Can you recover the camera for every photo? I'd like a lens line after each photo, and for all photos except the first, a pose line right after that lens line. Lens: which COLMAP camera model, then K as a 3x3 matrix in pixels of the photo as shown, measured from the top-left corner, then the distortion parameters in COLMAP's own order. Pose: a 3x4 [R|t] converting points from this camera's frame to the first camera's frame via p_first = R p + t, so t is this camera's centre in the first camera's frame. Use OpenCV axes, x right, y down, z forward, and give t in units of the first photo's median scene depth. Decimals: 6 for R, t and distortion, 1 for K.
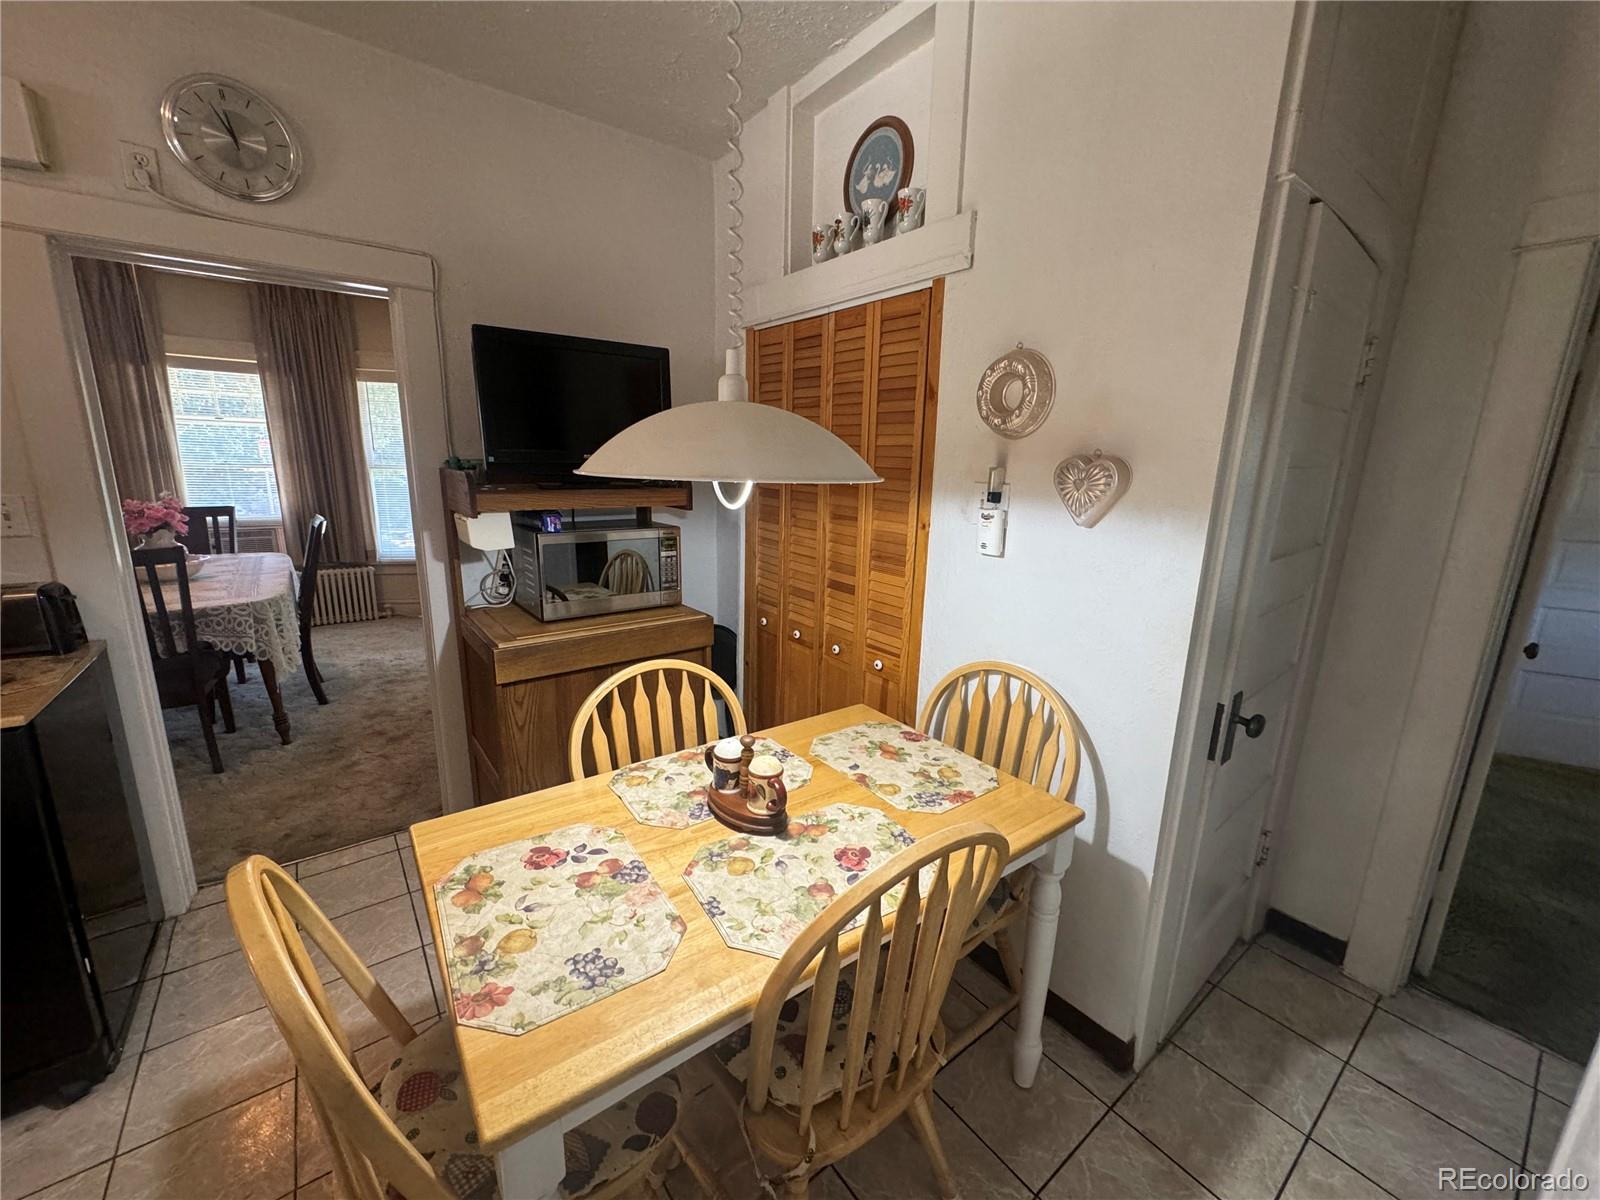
lens RADIAL K [[638.9, 0, 801.7], [0, 638.9, 602.1], [0, 0, 1]] dist [-0.002118, 0.000083]
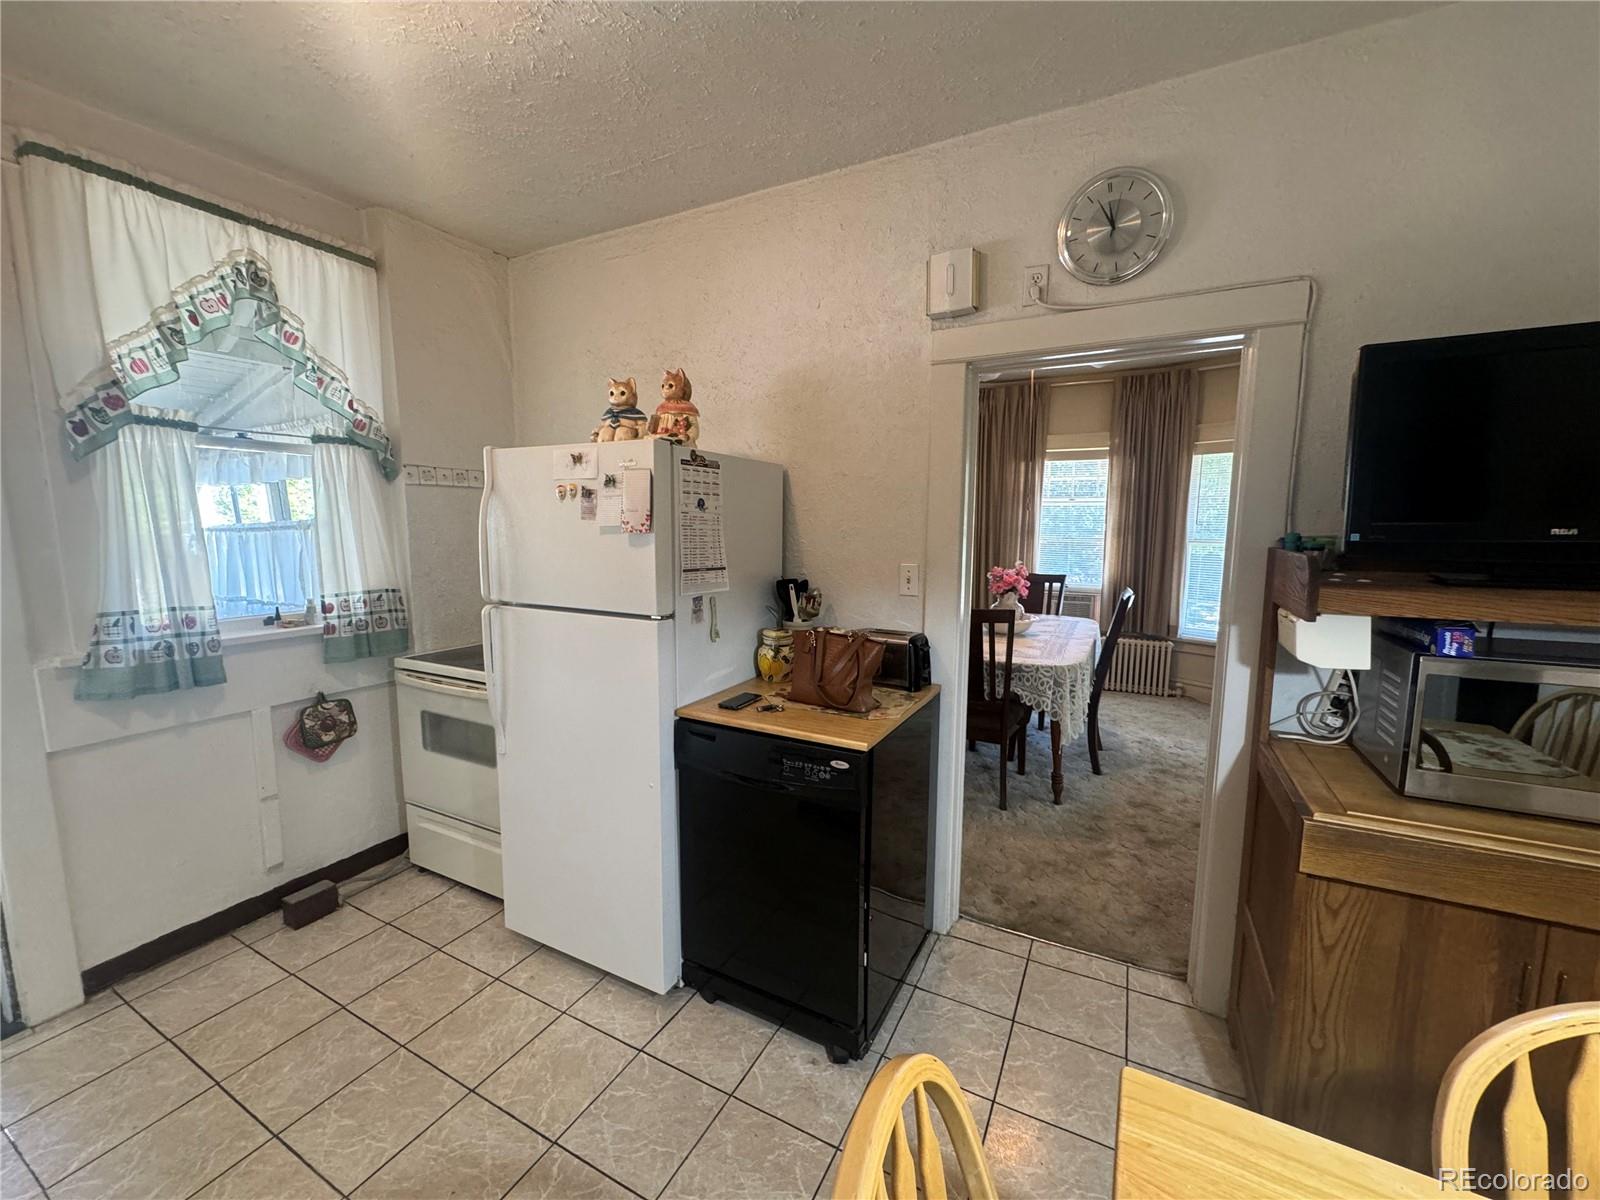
lens RADIAL K [[638.9, 0, 801.7], [0, 638.9, 602.1], [0, 0, 1]] dist [-0.002118, 0.000083]
pose [[0.423750, 0.091393, -0.901157, -0.080302], [-0.189453, 0.981834, 0.010488, -0.035345], [0.885745, 0.166283, 0.433367, 0.133816]]
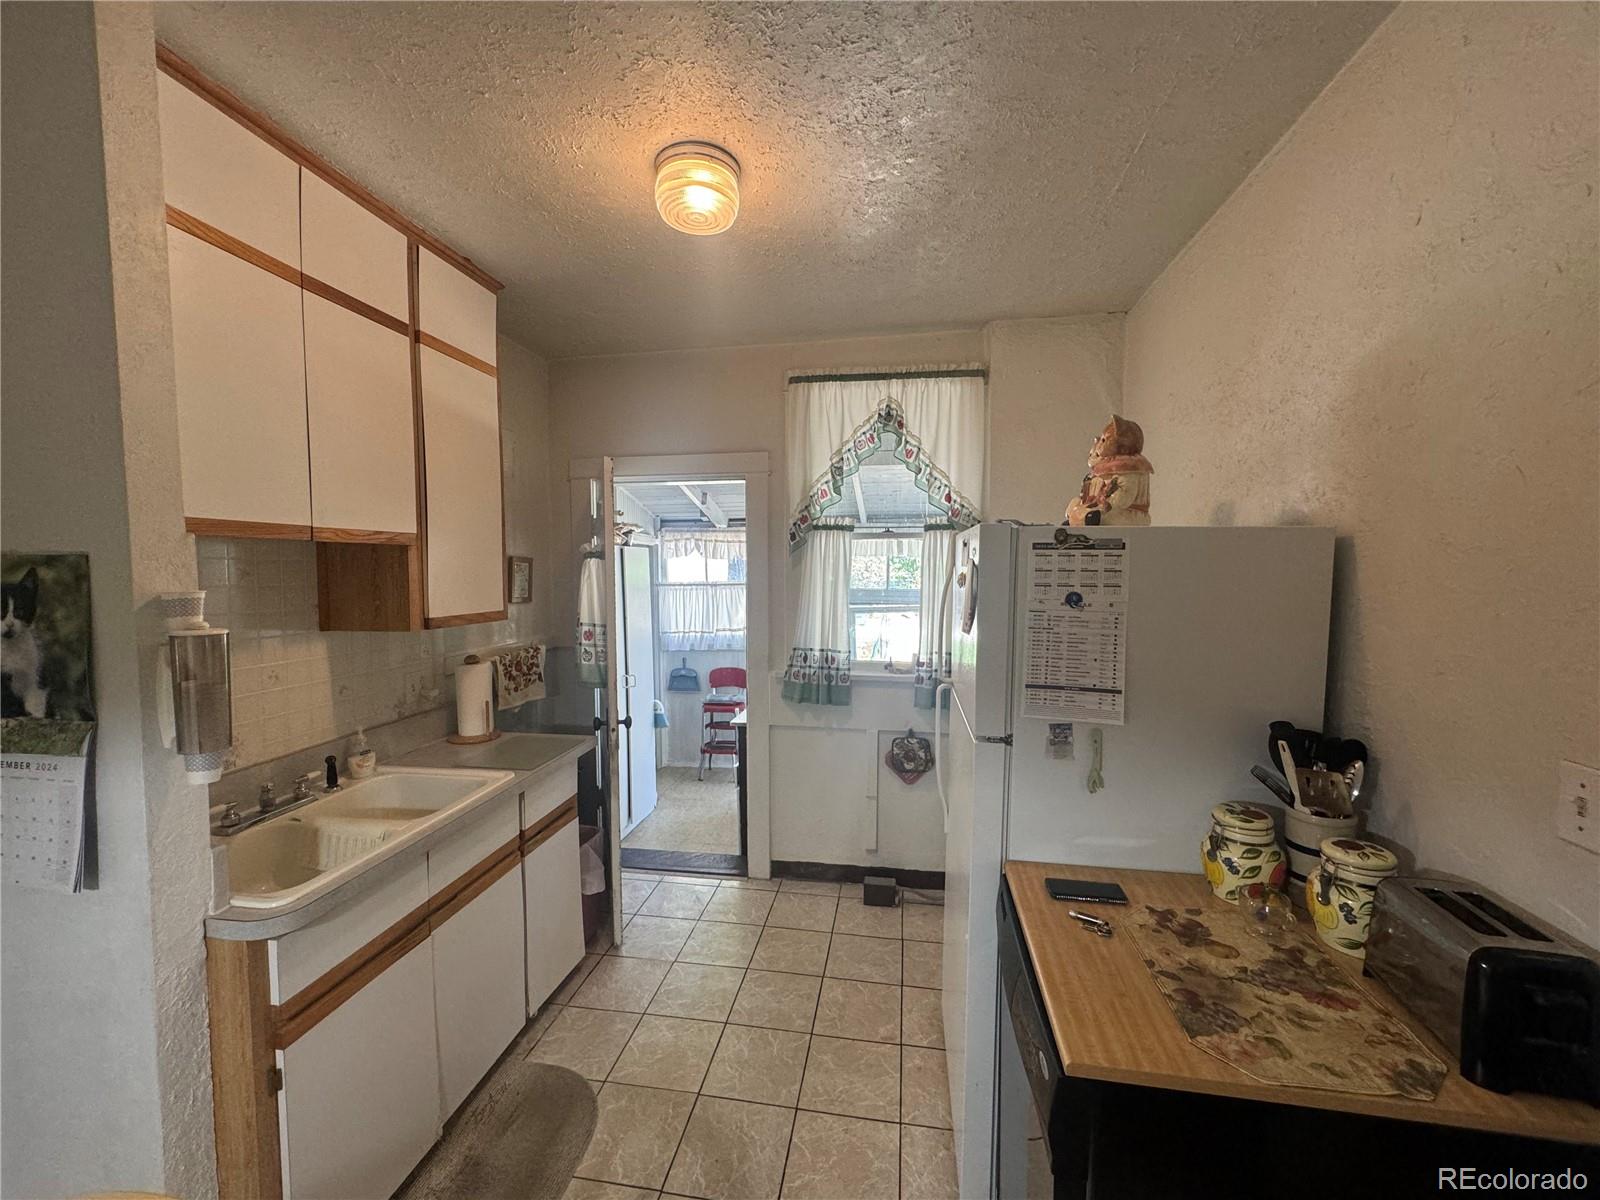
lens RADIAL K [[638.9, 0, 801.7], [0, 638.9, 602.1], [0, 0, 1]] dist [-0.002118, 0.000083]
pose [[-0.725568, 0.014862, -0.687990, -0.248220], [-0.169075, 0.965271, 0.199161, -0.169849], [0.667057, 0.260827, -0.697857, 0.516678]]
